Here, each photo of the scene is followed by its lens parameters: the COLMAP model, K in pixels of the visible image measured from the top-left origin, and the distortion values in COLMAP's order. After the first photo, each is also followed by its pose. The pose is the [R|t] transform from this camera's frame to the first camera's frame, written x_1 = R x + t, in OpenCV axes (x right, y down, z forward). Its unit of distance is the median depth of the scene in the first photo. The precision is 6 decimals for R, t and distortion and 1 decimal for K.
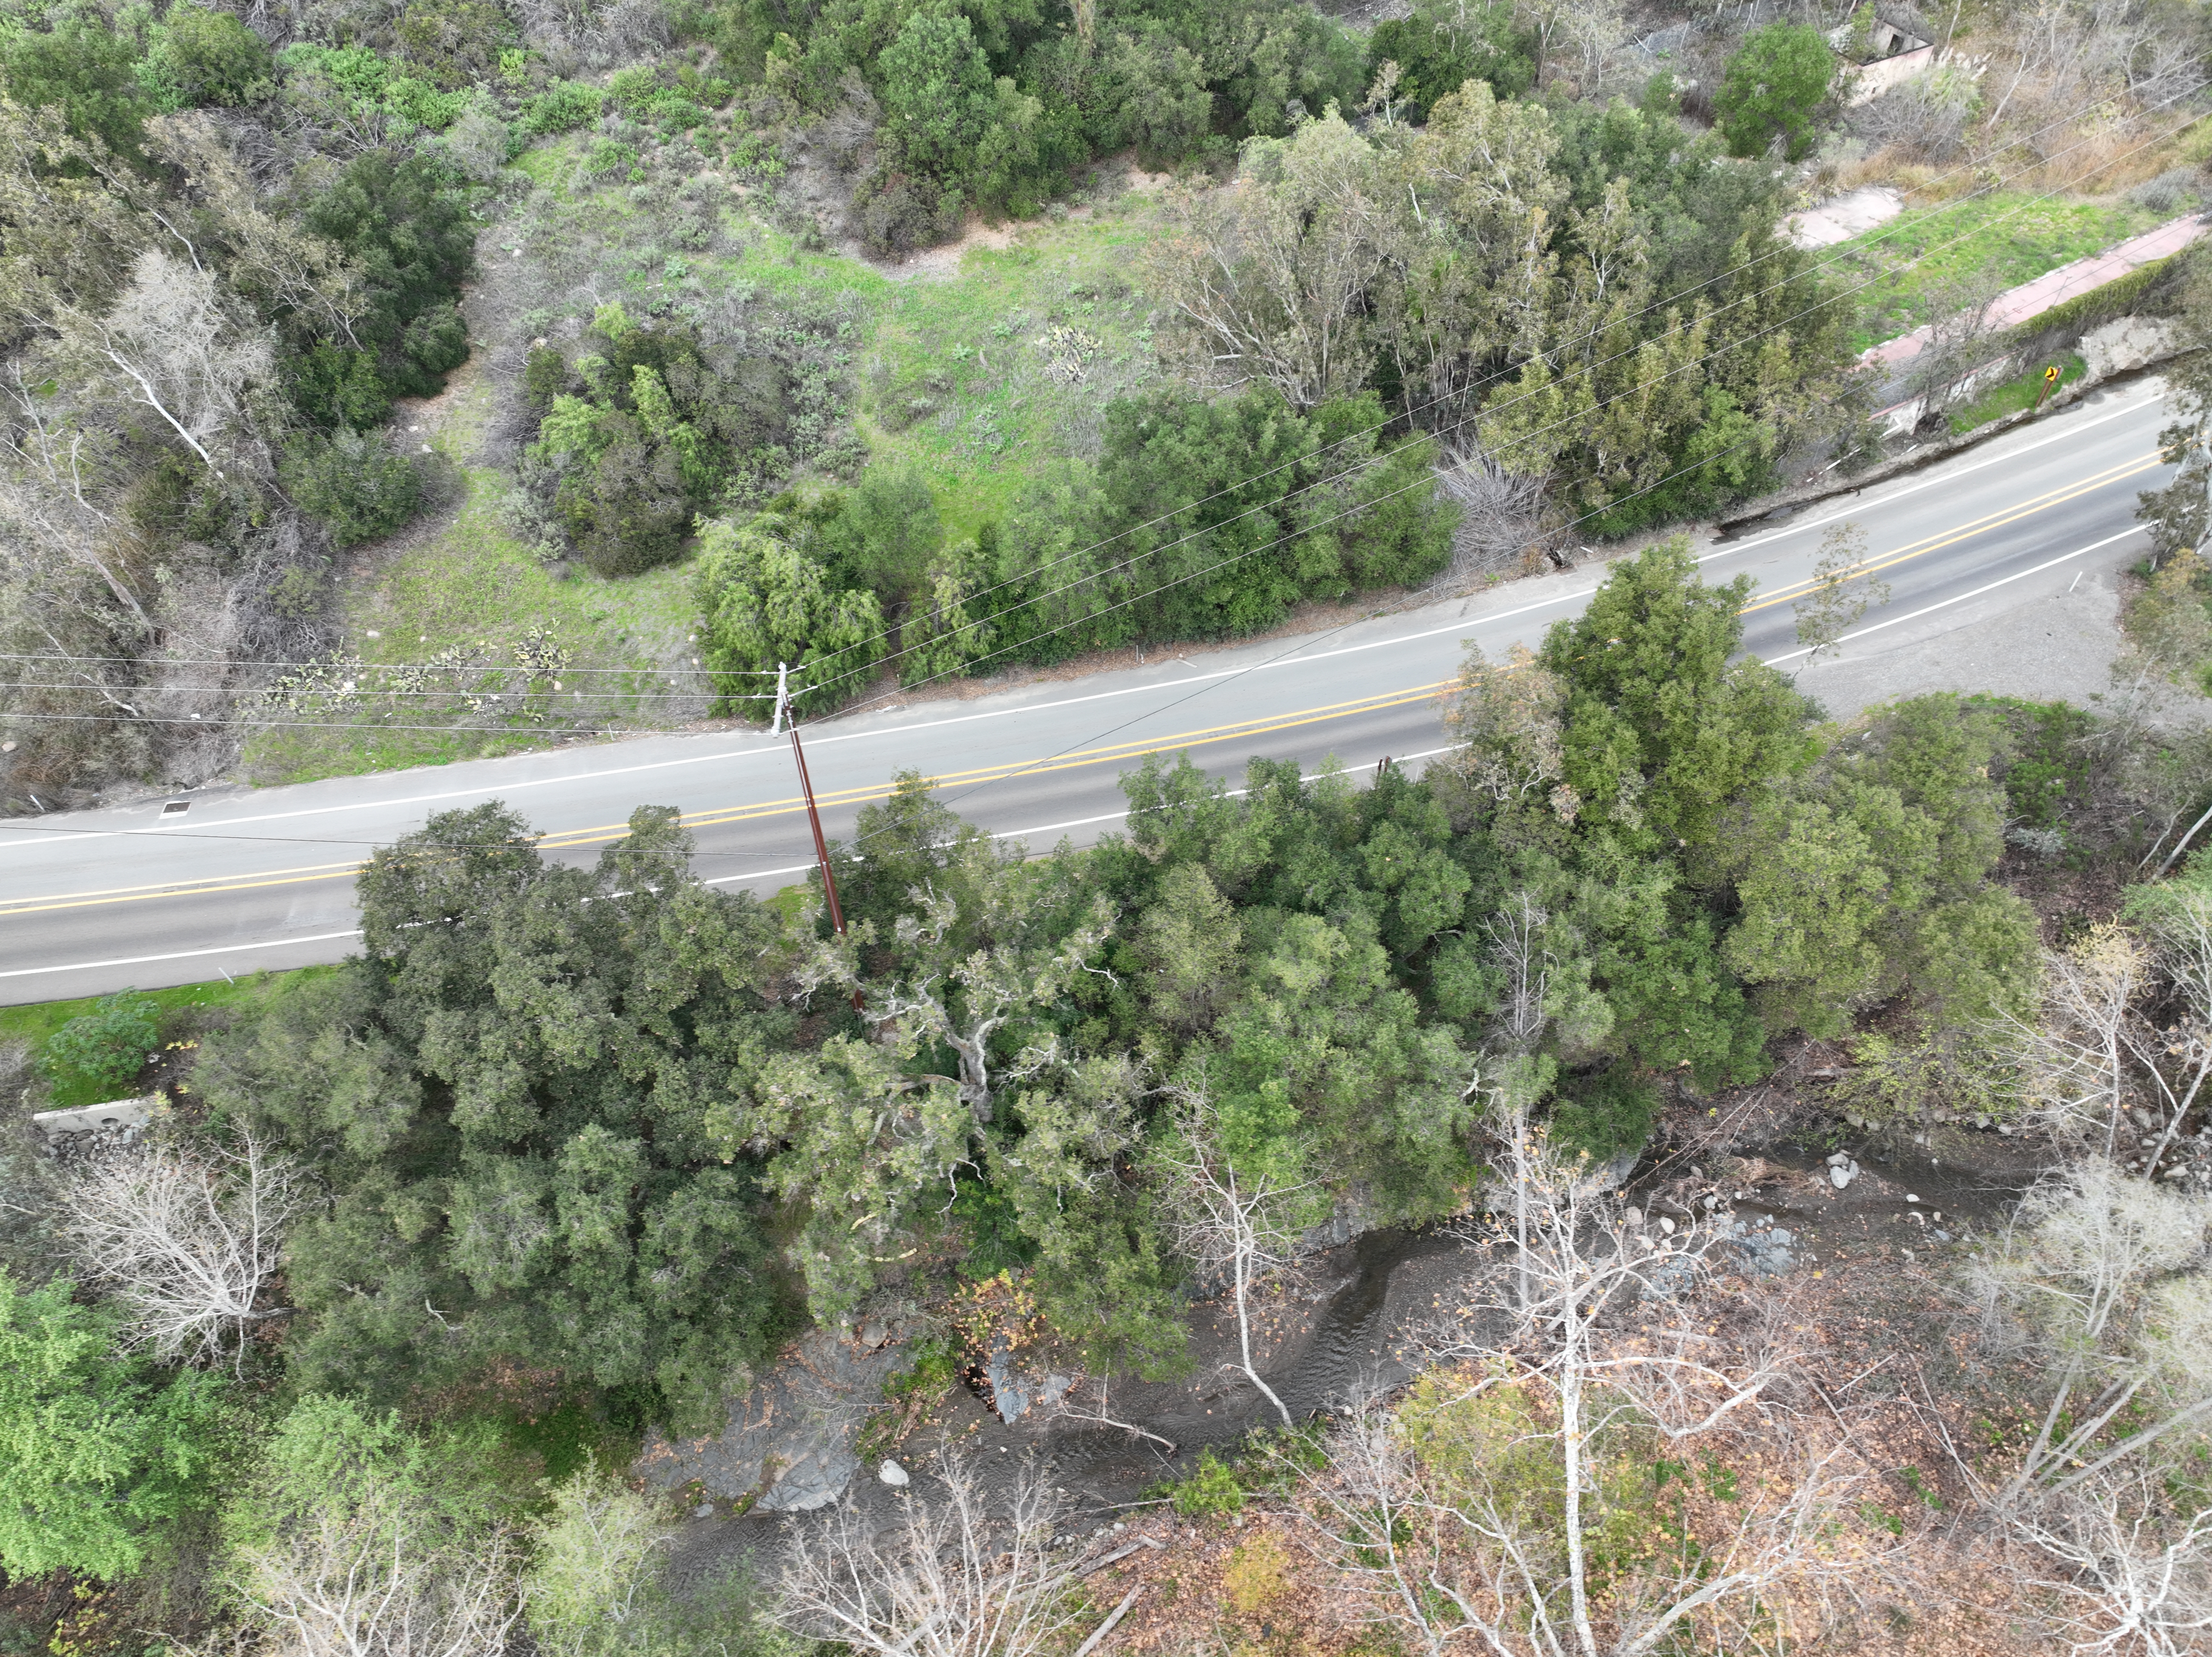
lens RADIAL K [[1554.9, 0, 1106.0], [0, 1554.9, 828.5], [0, 0, 1]] dist [-0.001012, 0.008693]
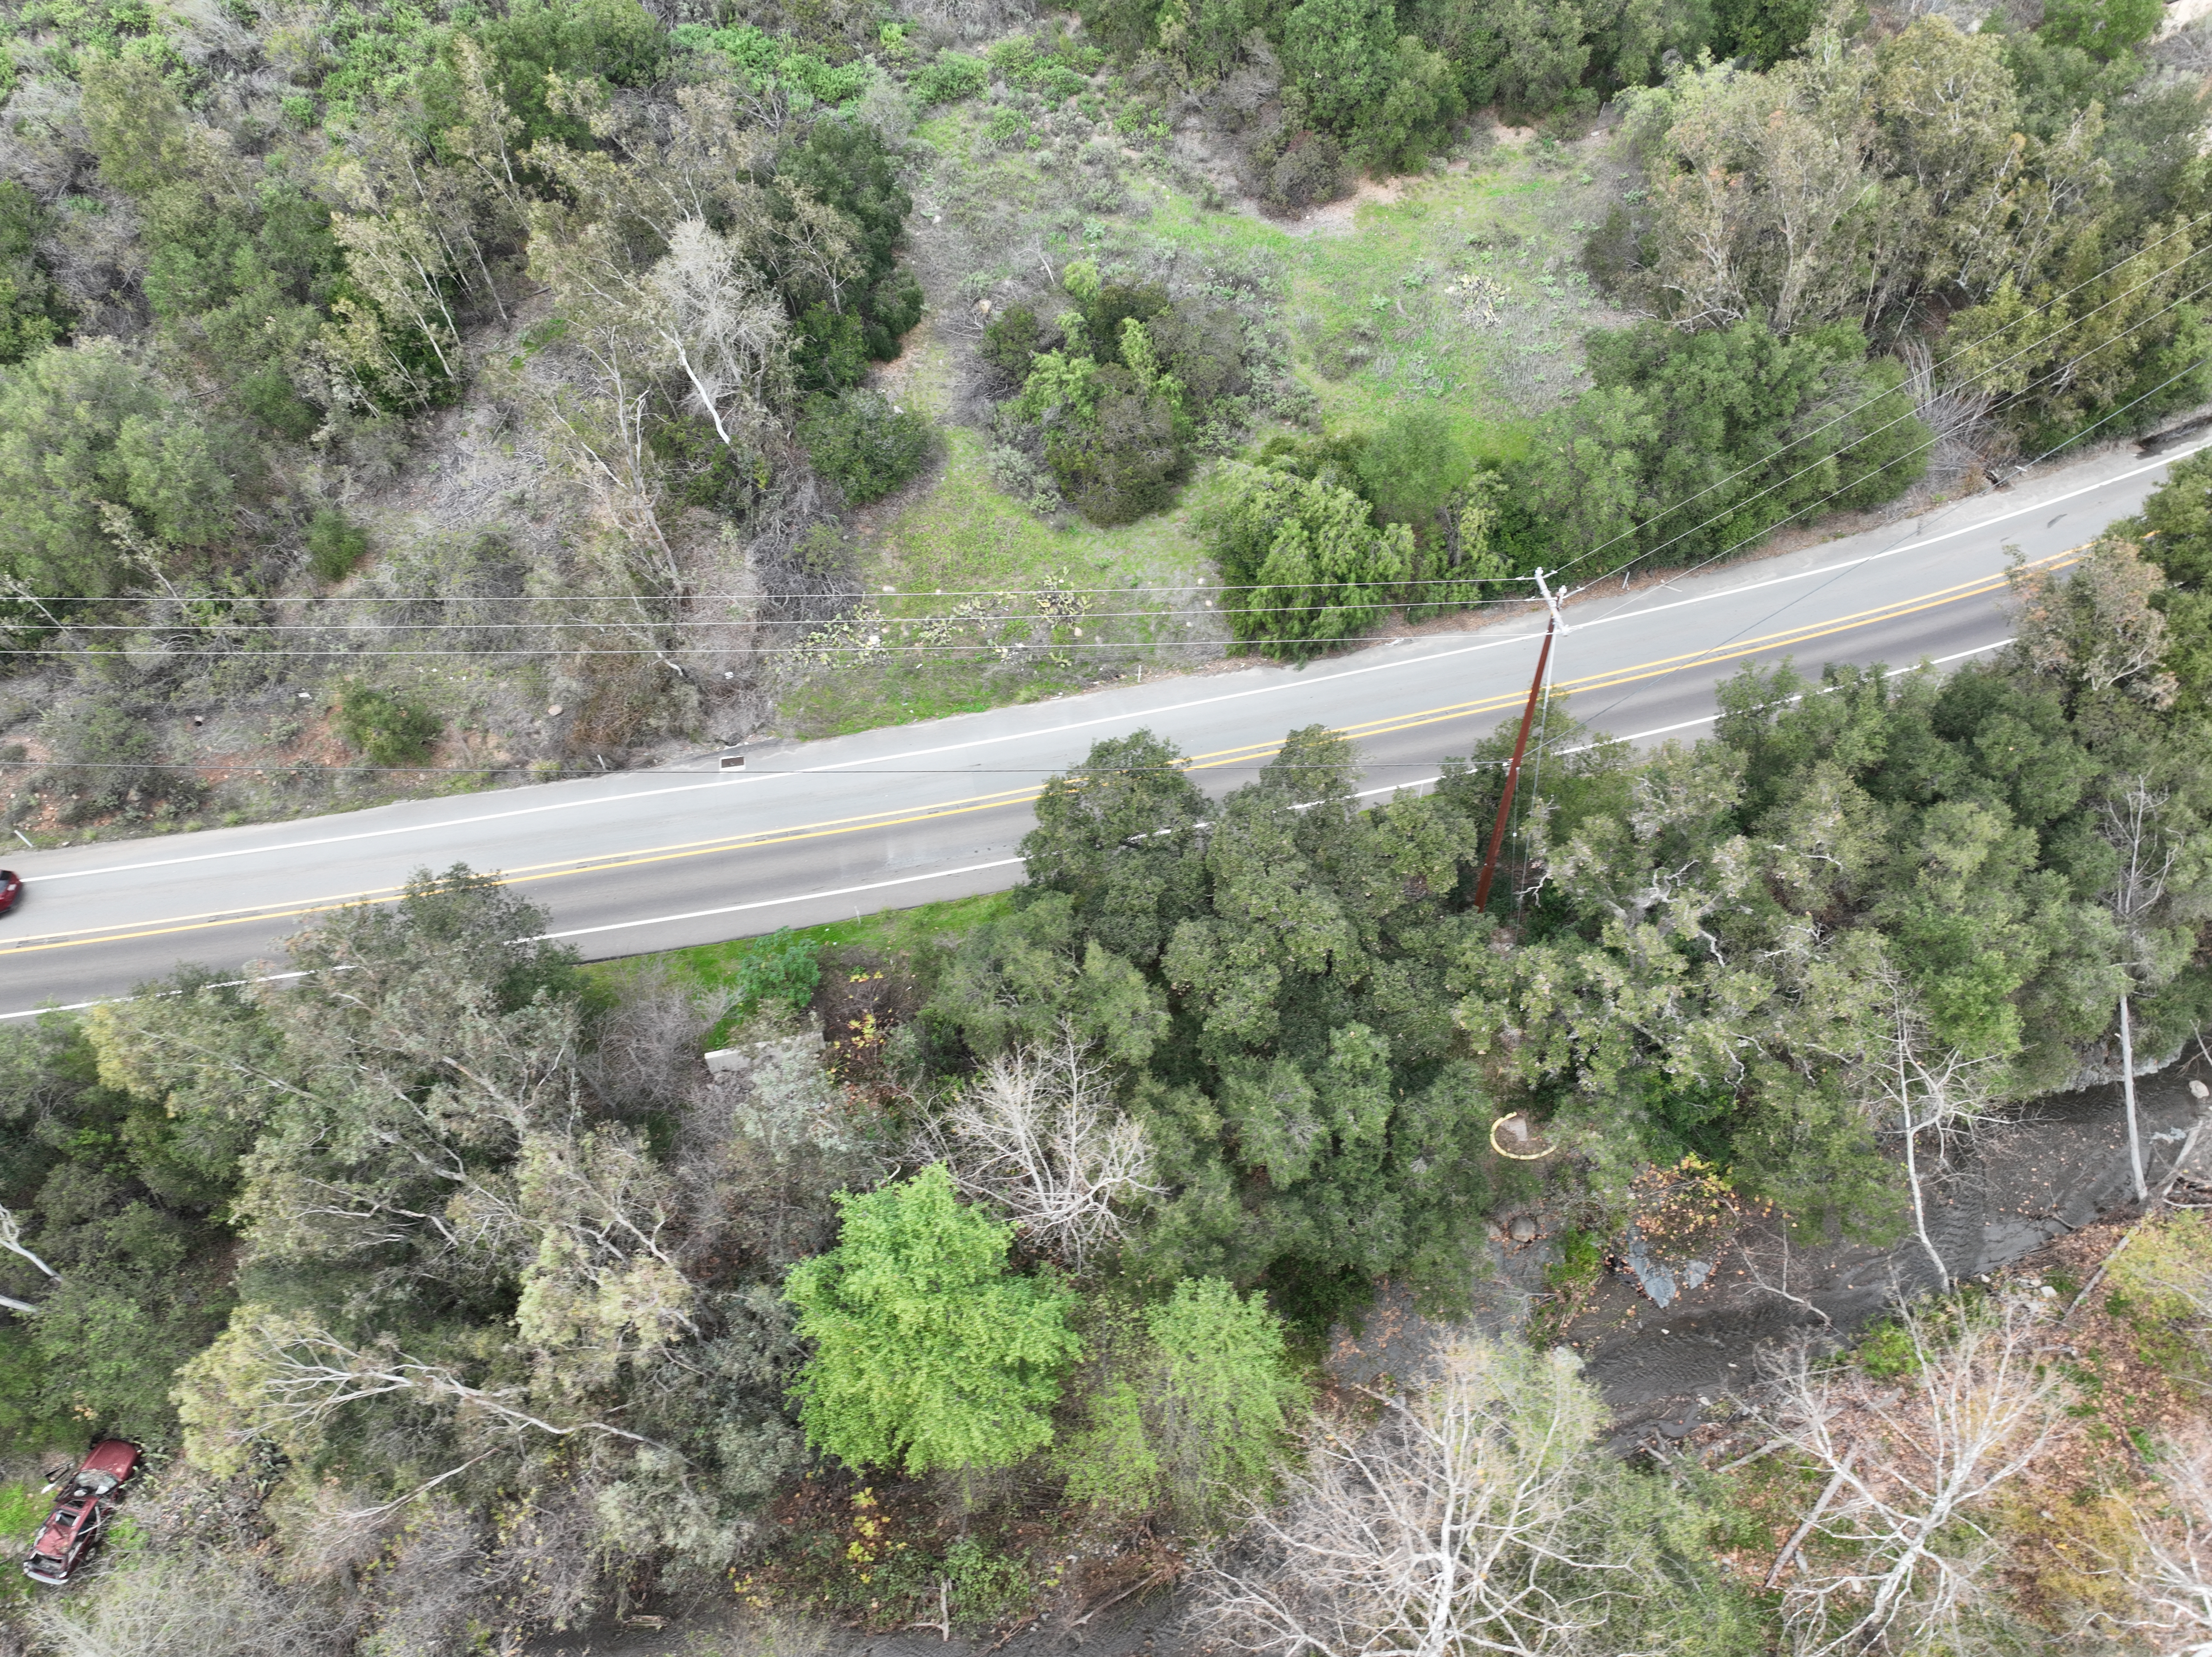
lens RADIAL K [[1556.7, 0, 1106.0], [0, 1556.7, 828.5], [0, 0, 1]] dist [0.000555, 0.001305]
pose [[0.998708, -0.041924, 0.028713, -0.350726], [0.041948, 0.999120, -0.000240, 0.036752], [-0.028678, 0.001444, 0.999588, -0.023456]]
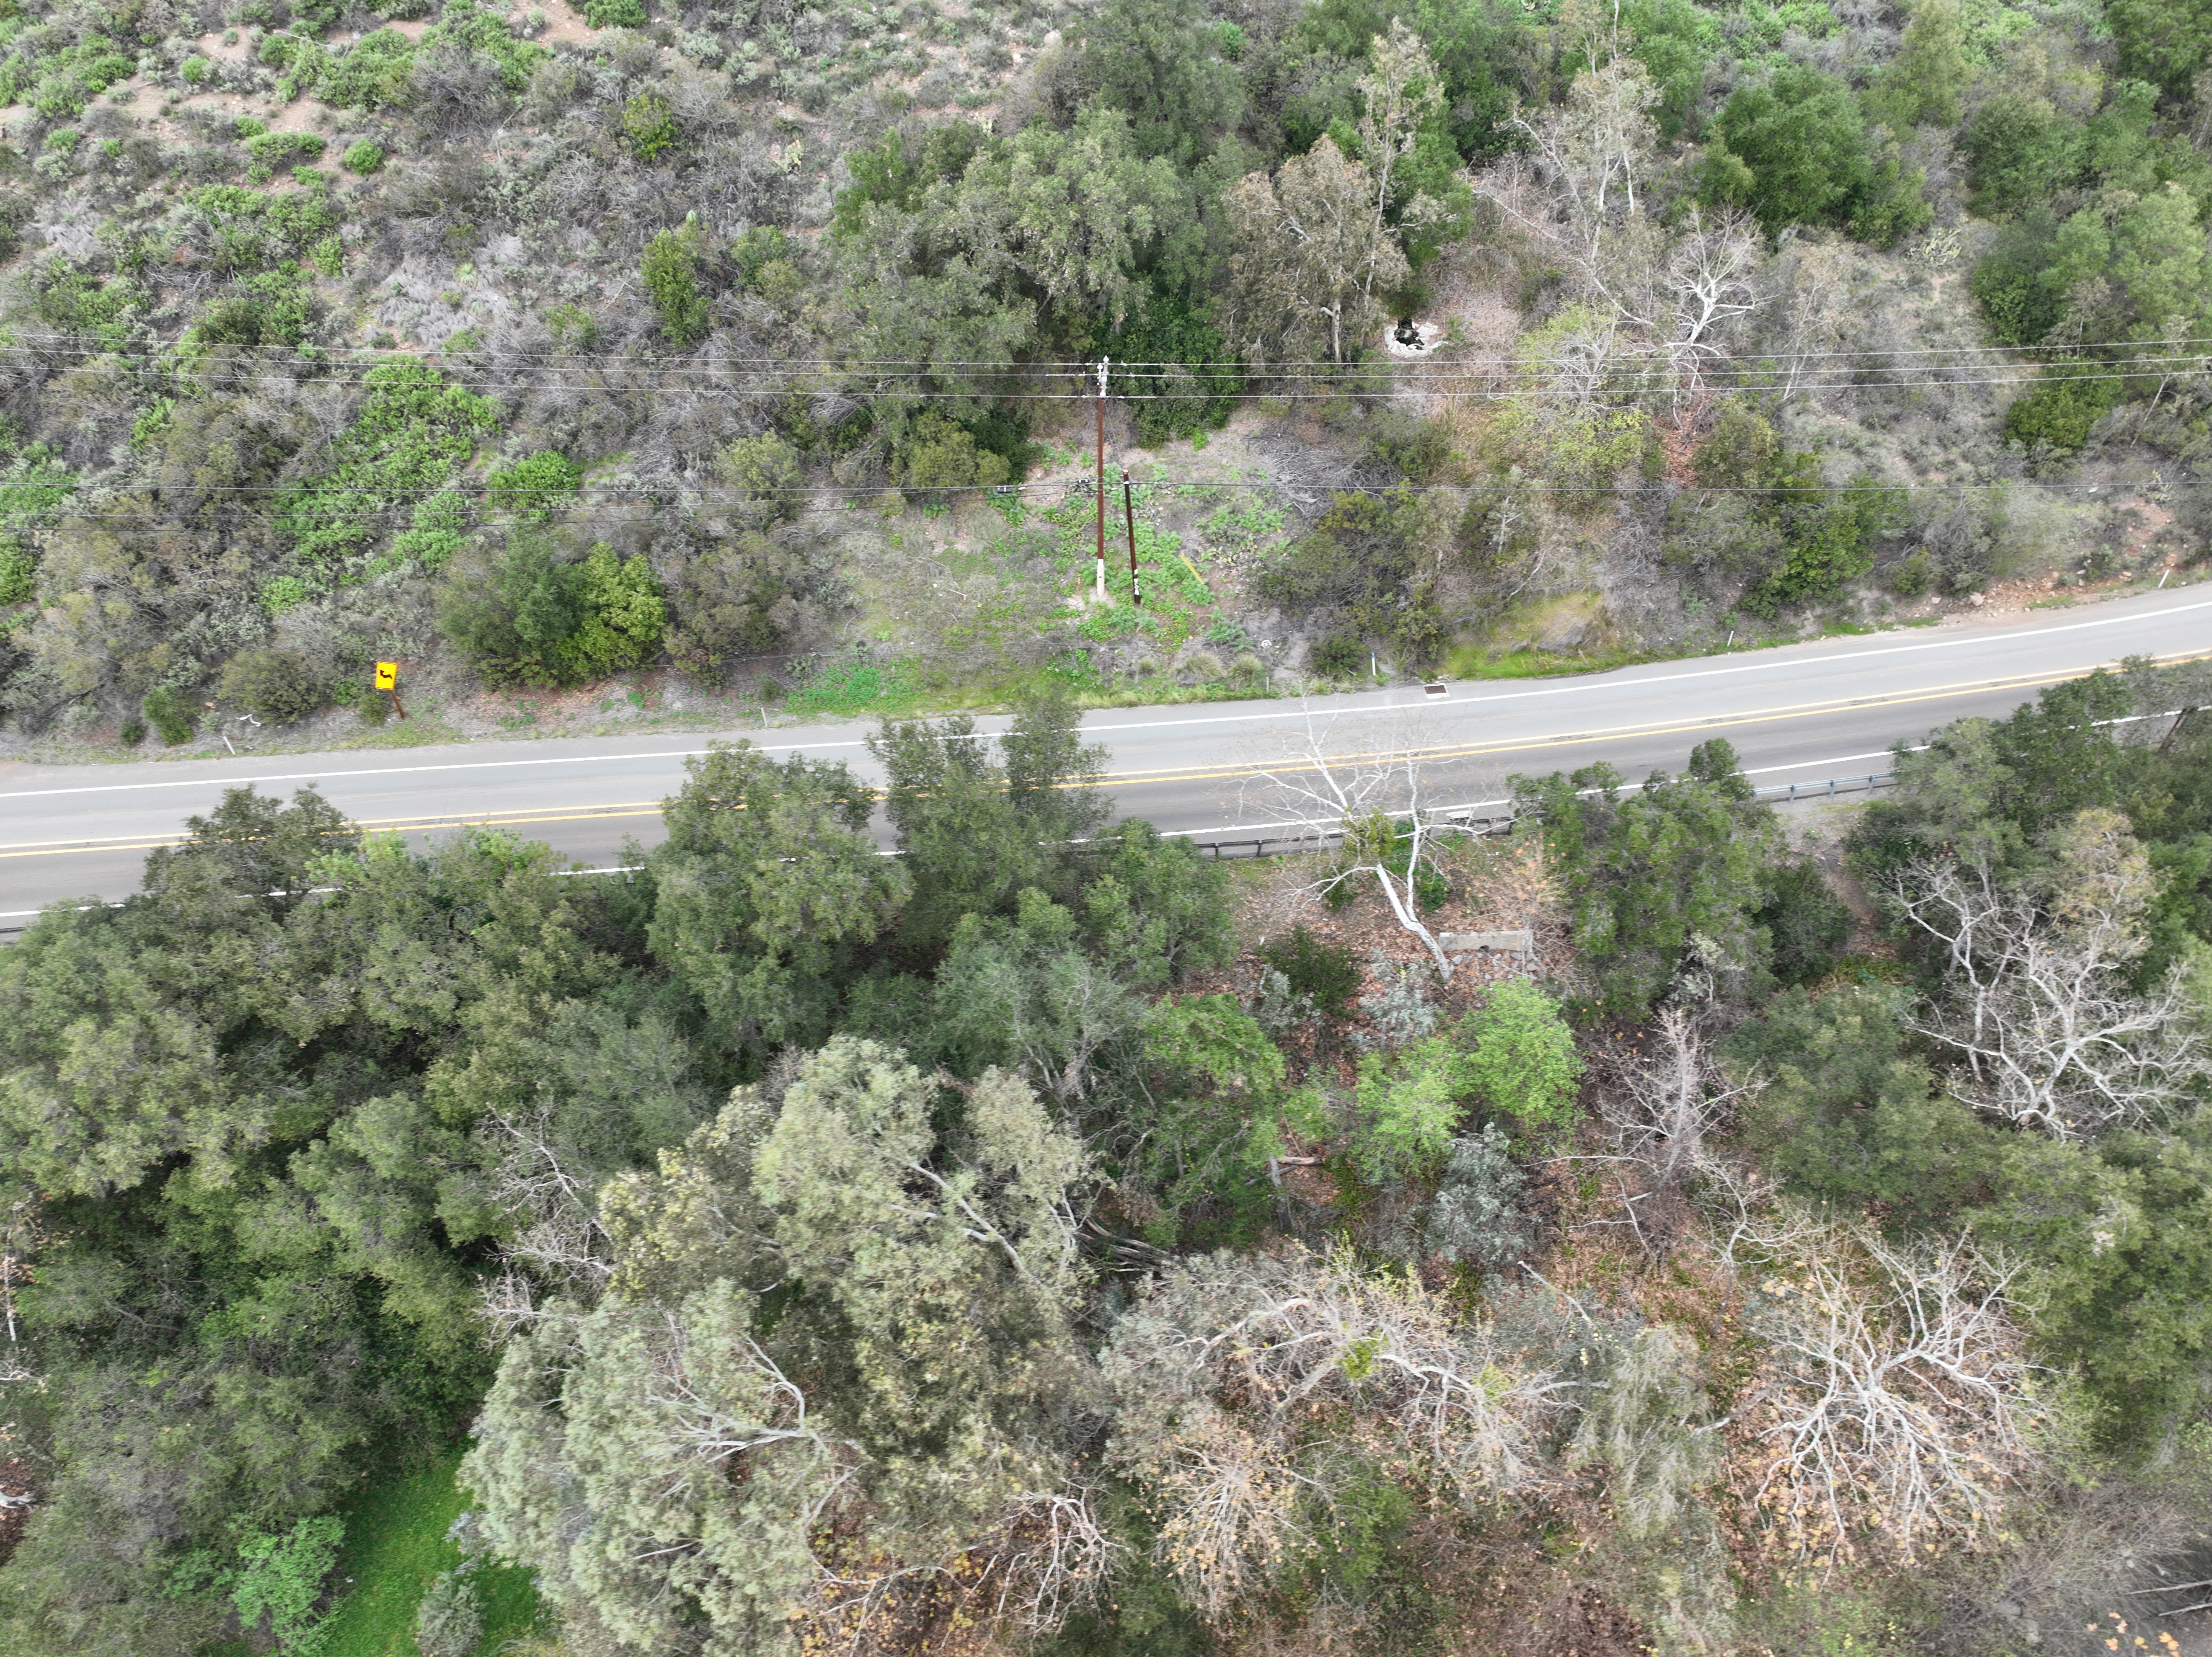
lens RADIAL K [[1546.3, 0, 1106.0], [0, 1546.3, 828.5], [0, 0, 1]] dist [-0.015412, 0.036467]
pose [[0.992442, -0.100109, 0.070977, -1.776453], [0.104844, 0.992266, -0.066451, 0.186168], [-0.063775, 0.073390, 0.995262, -0.146499]]
